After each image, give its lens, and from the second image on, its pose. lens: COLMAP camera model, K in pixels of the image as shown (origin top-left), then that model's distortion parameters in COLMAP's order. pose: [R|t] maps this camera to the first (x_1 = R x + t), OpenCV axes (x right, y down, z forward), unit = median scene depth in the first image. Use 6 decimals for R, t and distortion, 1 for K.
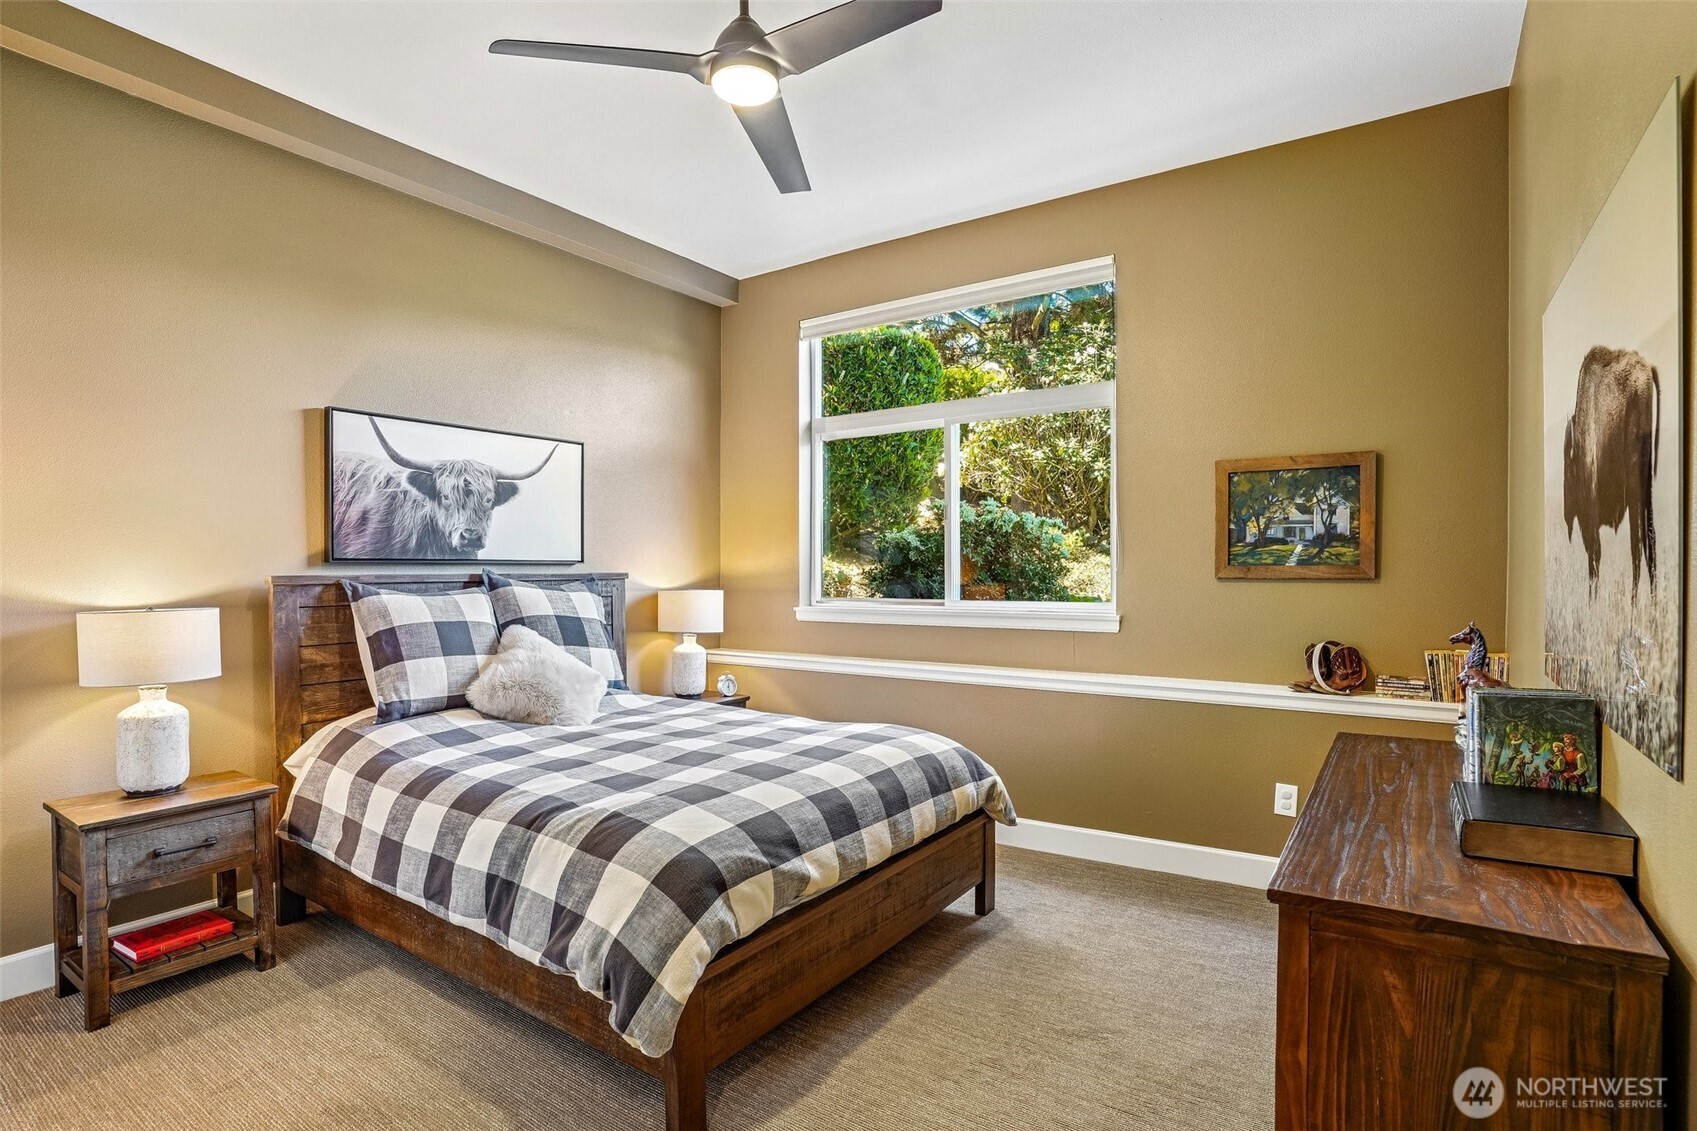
lens RADIAL K [[841.6, 0, 848.5], [0, 841.6, 565.5], [0, 0, 1]] dist [0.003391, 0.000421]
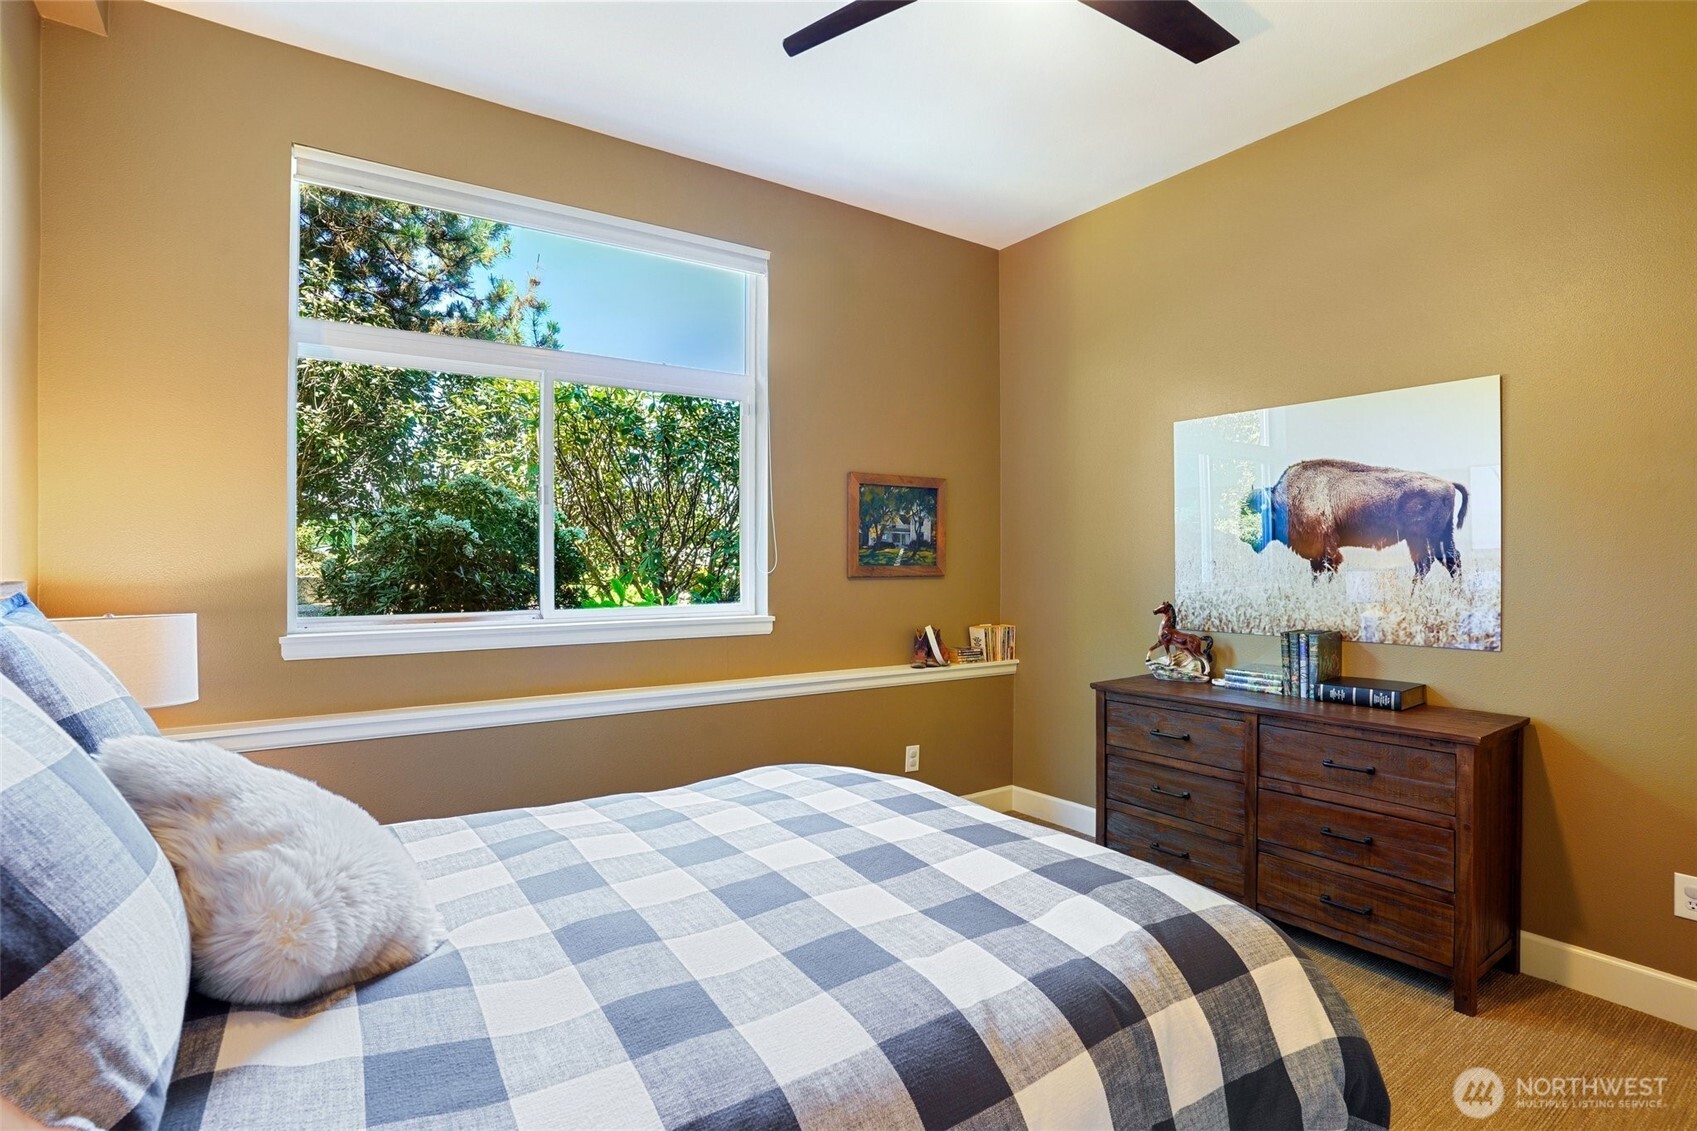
lens RADIAL K [[841.6, 0, 848.5], [0, 841.6, 565.5], [0, 0, 1]] dist [0.003391, 0.000421]
pose [[0.356168, 0.006159, 0.934402, -0.635962], [0.004108, 0.999958, -0.008157, 0.009577], [-0.934413, 0.006744, 0.356127, 0.640692]]
